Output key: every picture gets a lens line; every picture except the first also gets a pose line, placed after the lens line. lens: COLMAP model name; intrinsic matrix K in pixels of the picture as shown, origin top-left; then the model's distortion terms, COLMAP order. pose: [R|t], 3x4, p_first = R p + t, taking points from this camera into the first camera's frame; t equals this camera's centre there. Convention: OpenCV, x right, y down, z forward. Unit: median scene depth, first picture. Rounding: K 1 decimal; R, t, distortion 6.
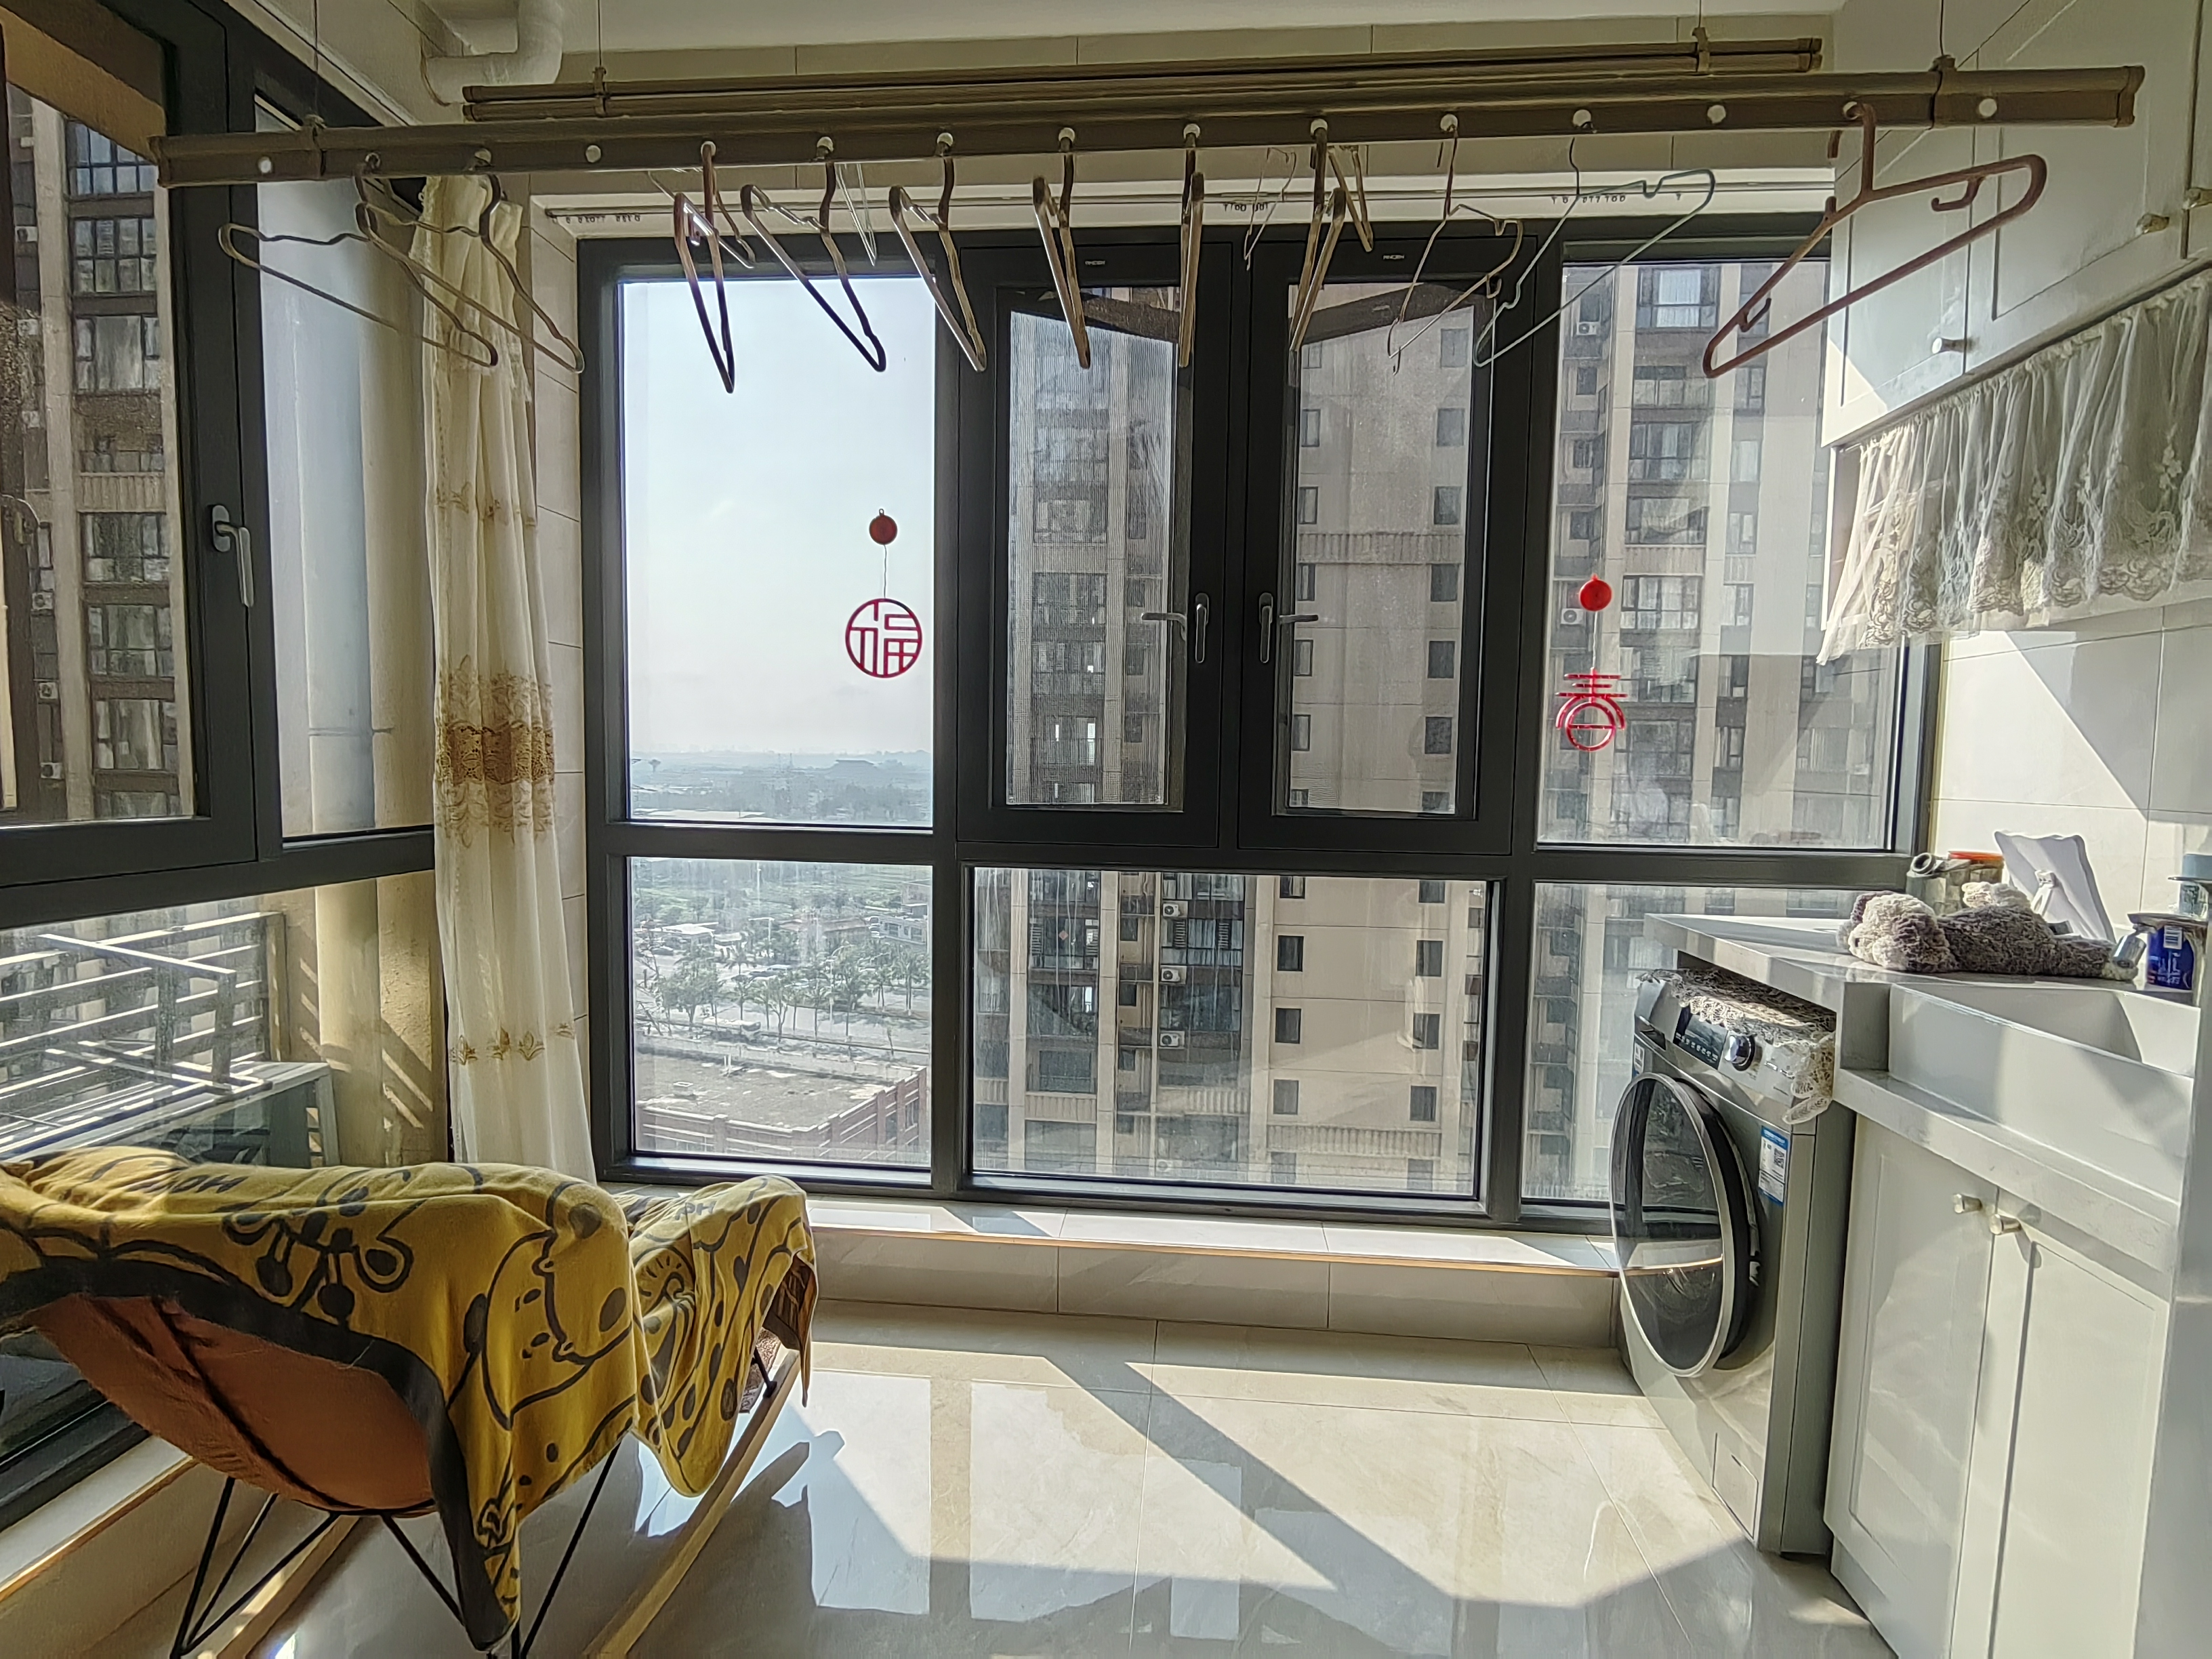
lens RADIAL K [[1047.8, 0, 1114.0], [0, 1047.8, 832.3], [0, 0, 1]] dist [-0.009278, -0.002019]
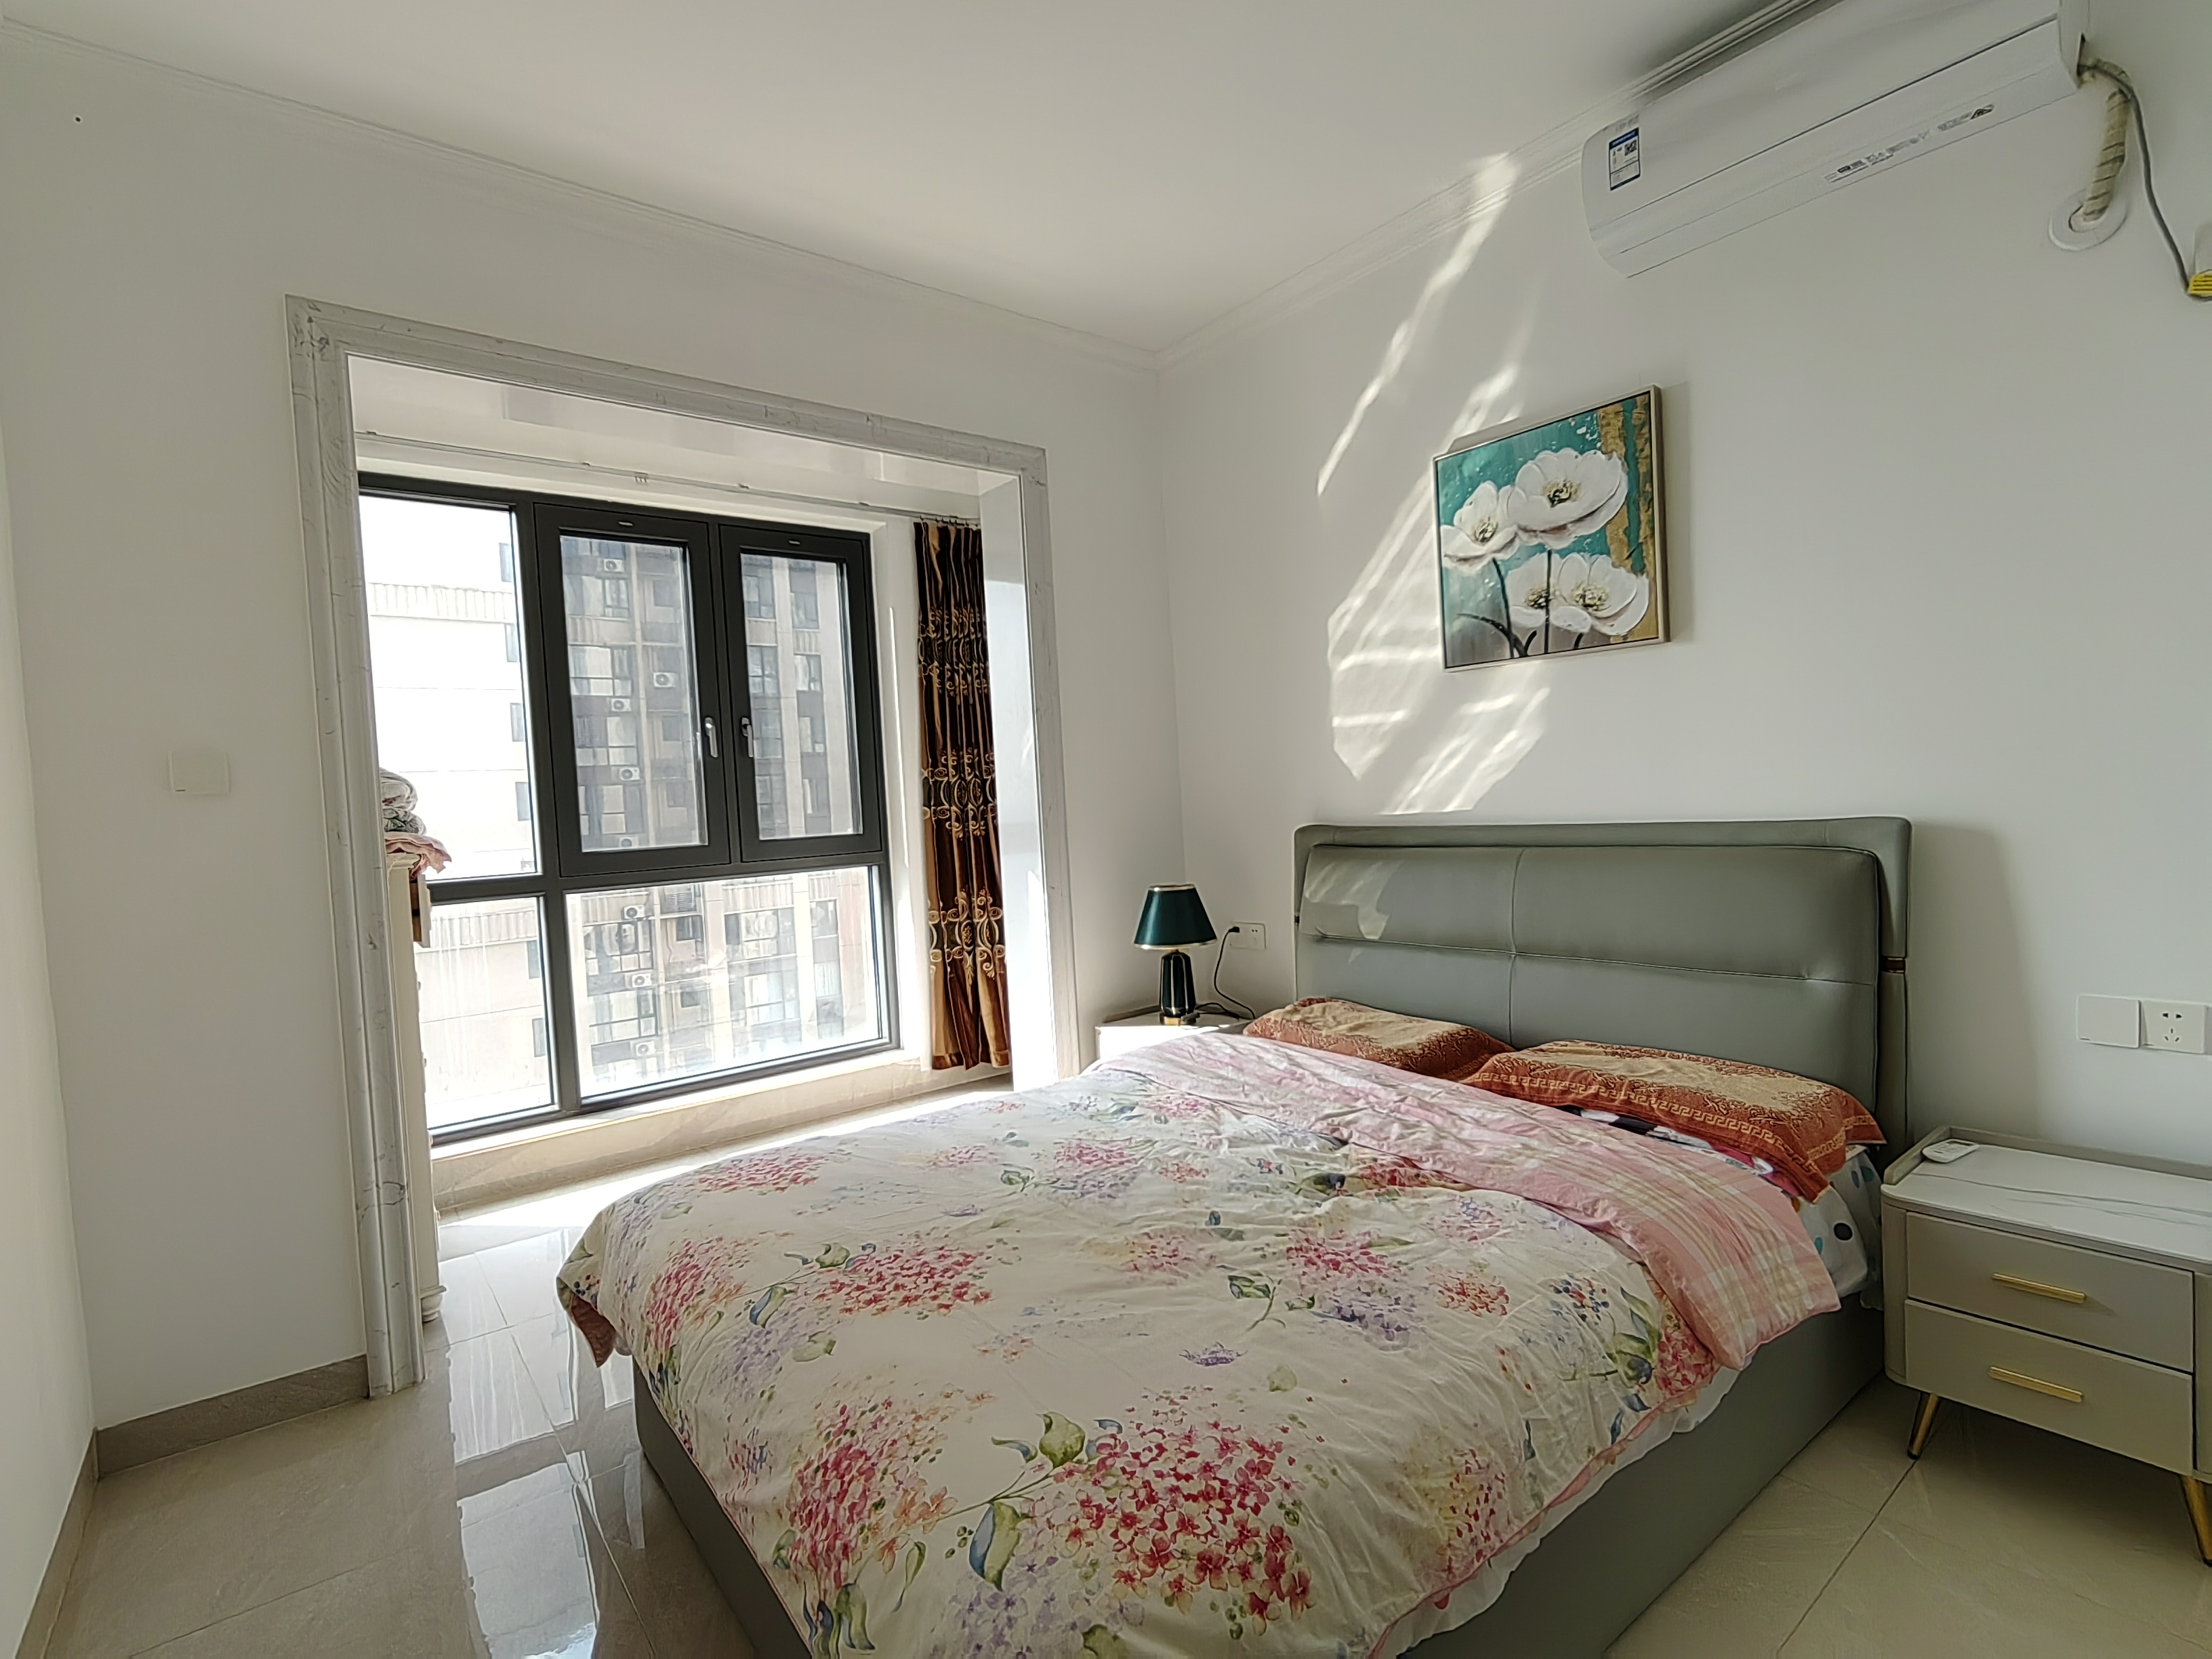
lens RADIAL K [[1047.8, 0, 1114.0], [0, 1047.8, 832.3], [0, 0, 1]] dist [-0.009278, -0.002019]
pose [[0.722465, -0.081487, 0.686589, -0.622505], [0.113782, 0.993504, -0.001814, 0.037189], [-0.681981, 0.079432, 0.727044, -0.728720]]
